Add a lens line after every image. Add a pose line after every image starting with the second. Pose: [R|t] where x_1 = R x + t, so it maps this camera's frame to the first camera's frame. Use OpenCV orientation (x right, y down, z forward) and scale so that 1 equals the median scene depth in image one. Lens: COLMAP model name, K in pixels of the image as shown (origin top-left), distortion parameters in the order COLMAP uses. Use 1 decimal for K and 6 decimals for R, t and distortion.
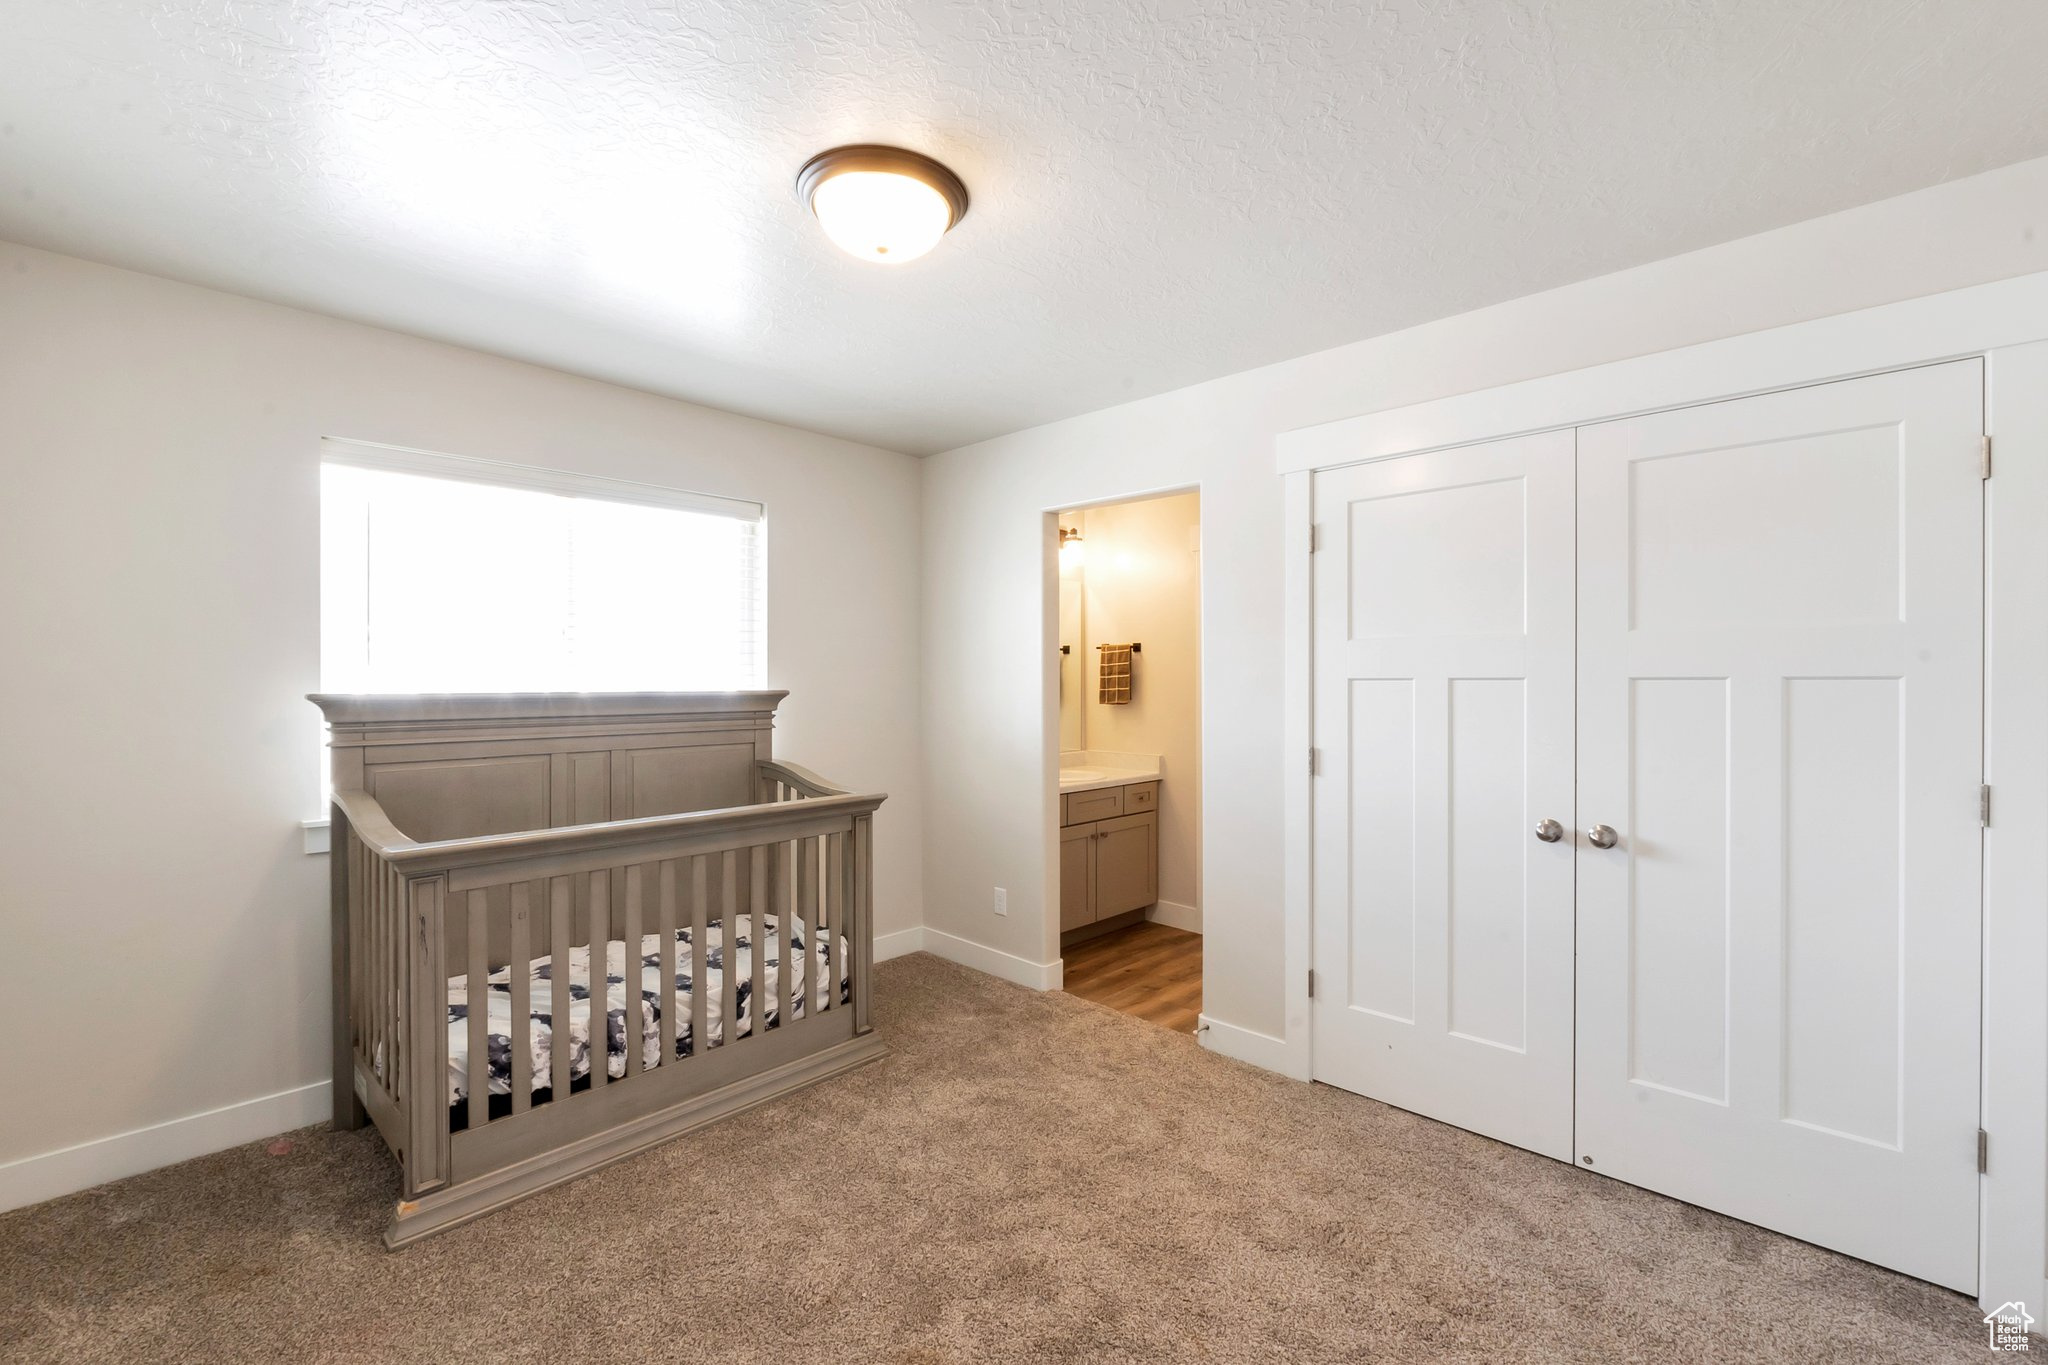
lens RADIAL K [[870.8, 0, 1028.5], [0, 870.8, 687.1], [0, 0, 1]] dist [-0.003400, 0.000557]
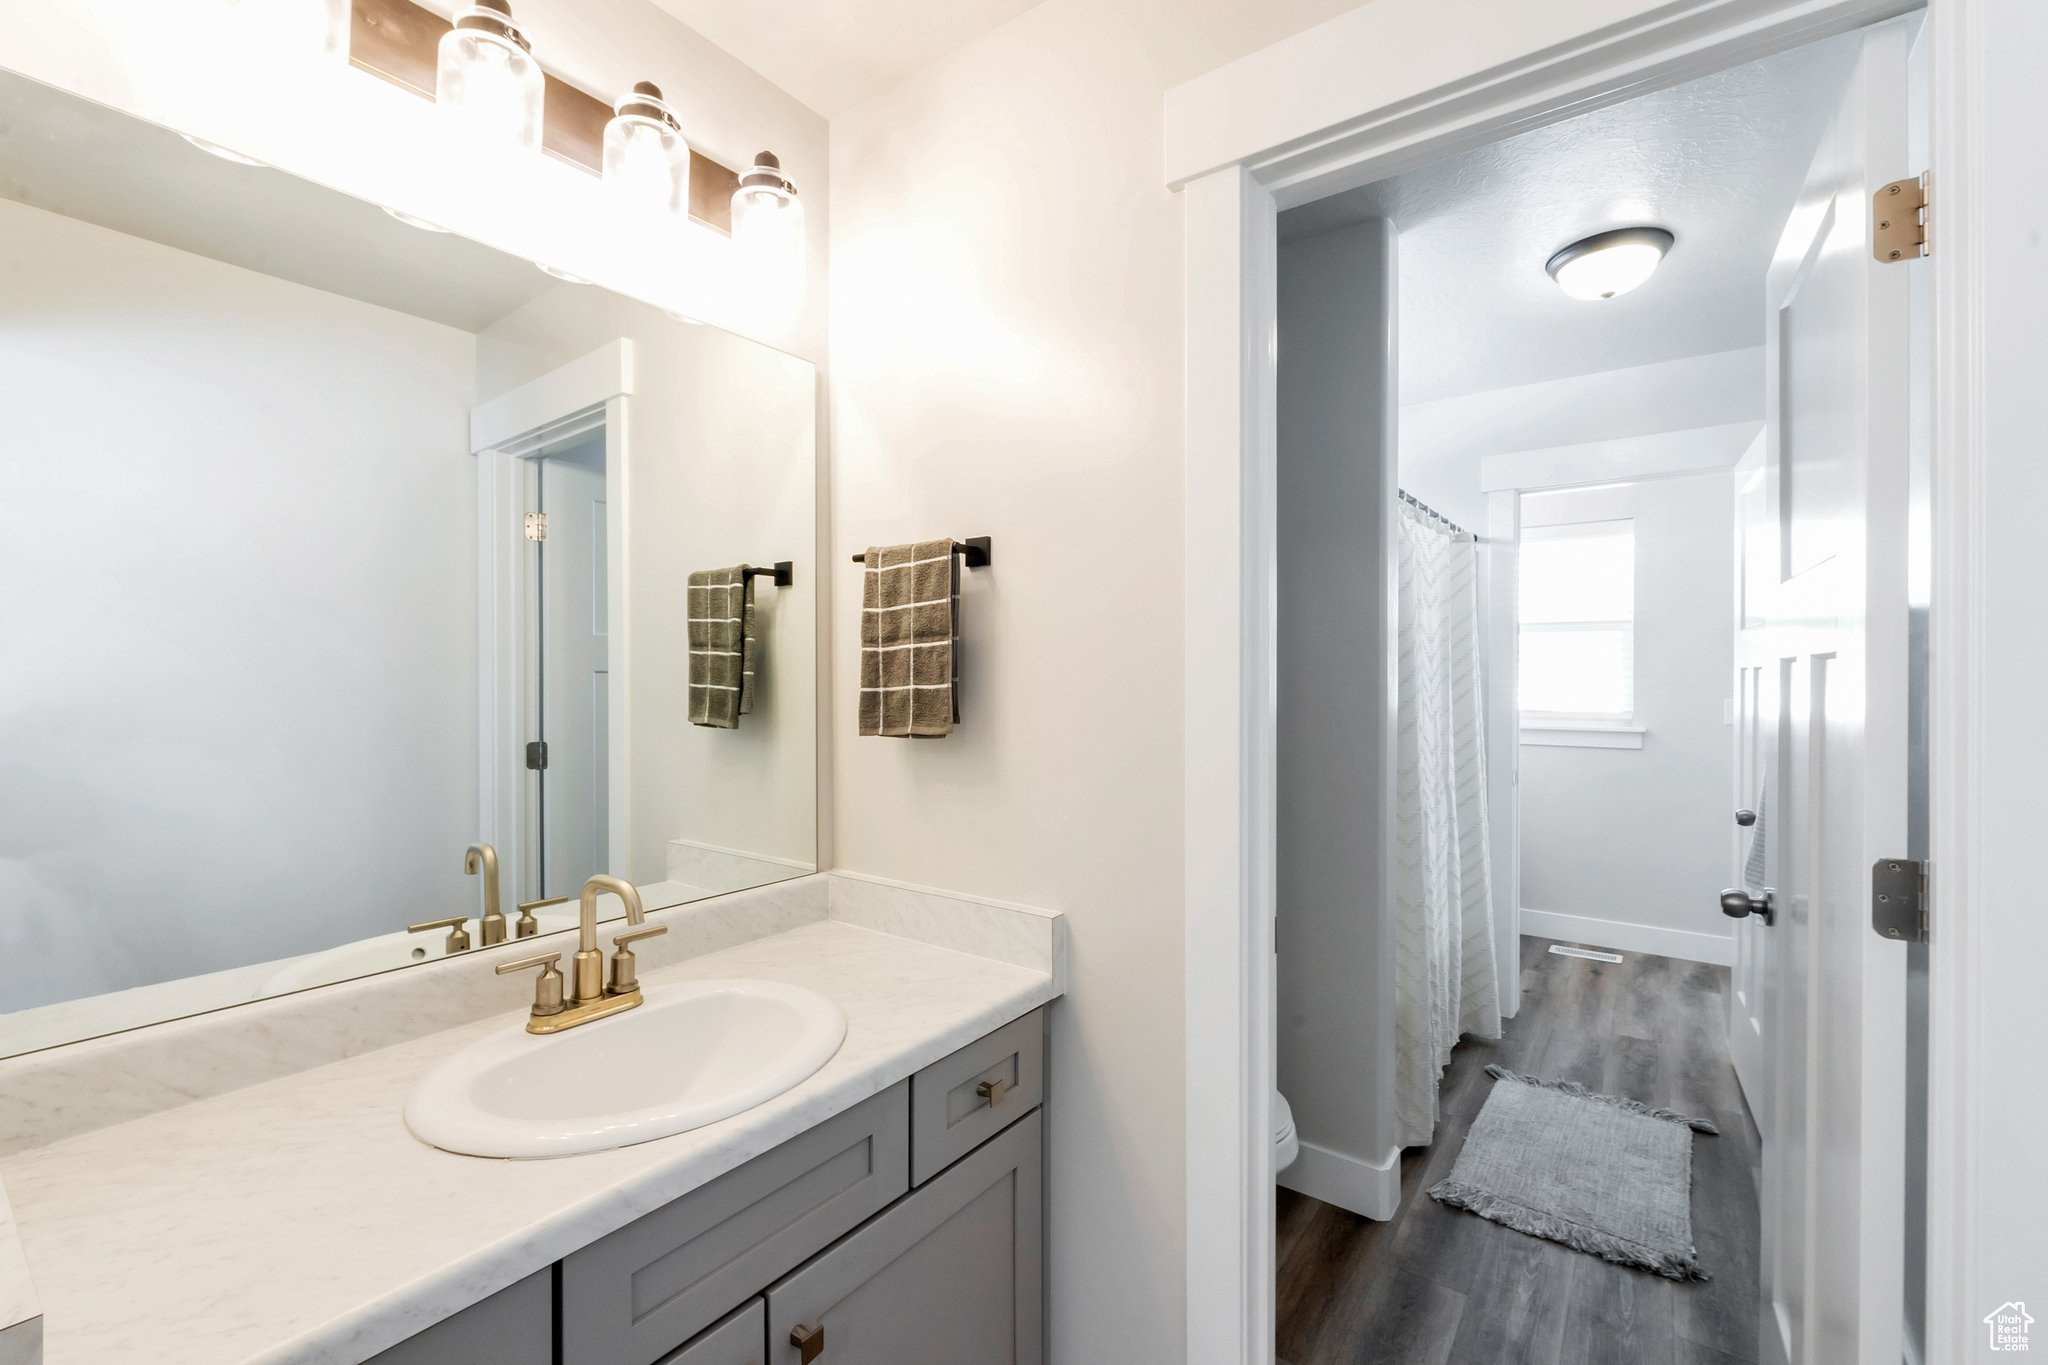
lens RADIAL K [[870.8, 0, 1022.3], [0, 870.8, 677.2], [0, 0, 1]] dist [-0.003400, 0.000557]
pose [[0.992008, -0.003988, 0.126111, 0.100932], [0.003482, 0.999985, 0.004232, -0.002630], [-0.126126, -0.003759, 0.992007, 0.689925]]
